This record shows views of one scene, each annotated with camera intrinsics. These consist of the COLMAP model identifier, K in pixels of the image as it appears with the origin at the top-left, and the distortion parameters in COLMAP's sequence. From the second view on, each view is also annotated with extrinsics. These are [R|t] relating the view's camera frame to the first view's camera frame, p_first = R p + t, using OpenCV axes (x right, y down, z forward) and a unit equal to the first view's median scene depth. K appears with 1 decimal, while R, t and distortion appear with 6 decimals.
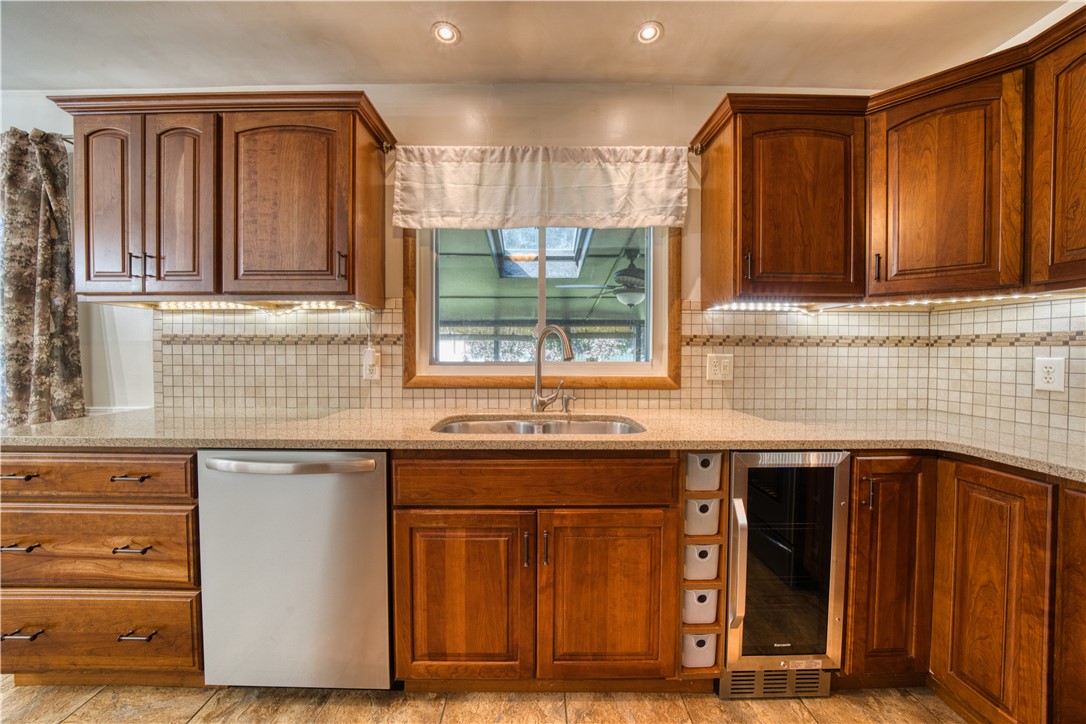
lens RADIAL K [[379.7, 0, 535.9], [0, 379.7, 357.9], [0, 0, 1]] dist [-0.017782, 0.000010]
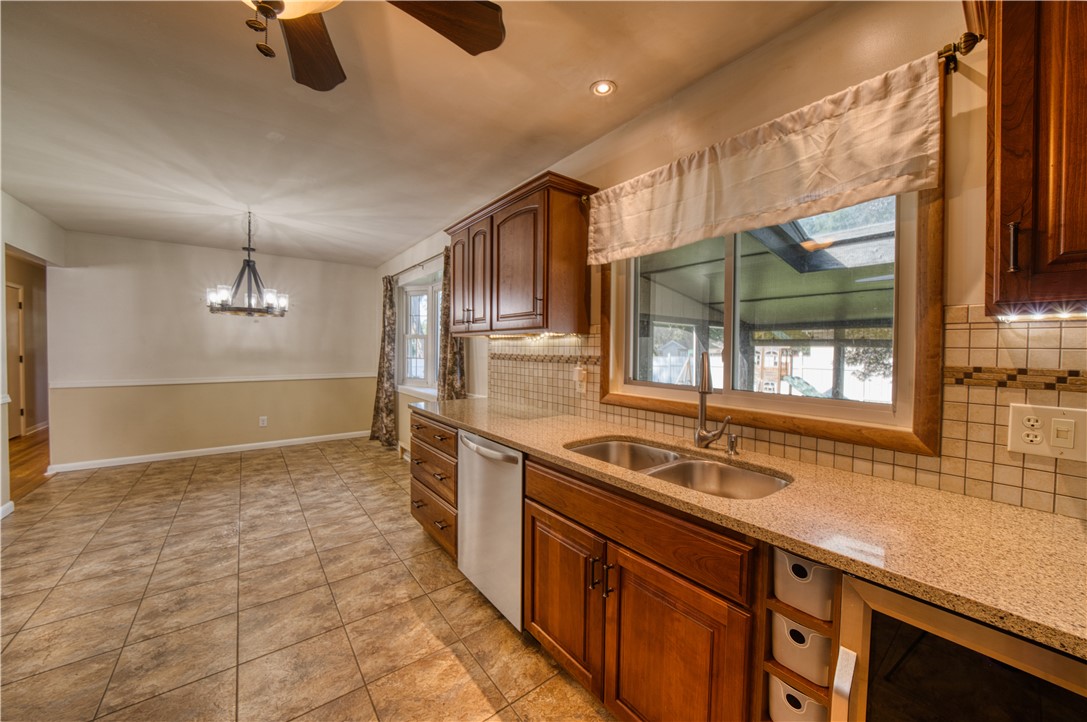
lens RADIAL K [[380.1, 0, 533.0], [0, 380.1, 357.8], [0, 0, 1]] dist [-0.017782, 0.000010]
pose [[0.613888, 0.019807, -0.789145, 0.455835], [-0.021026, 0.999741, 0.008736, -0.066278], [0.789113, 0.011230, 0.614145, 0.140129]]
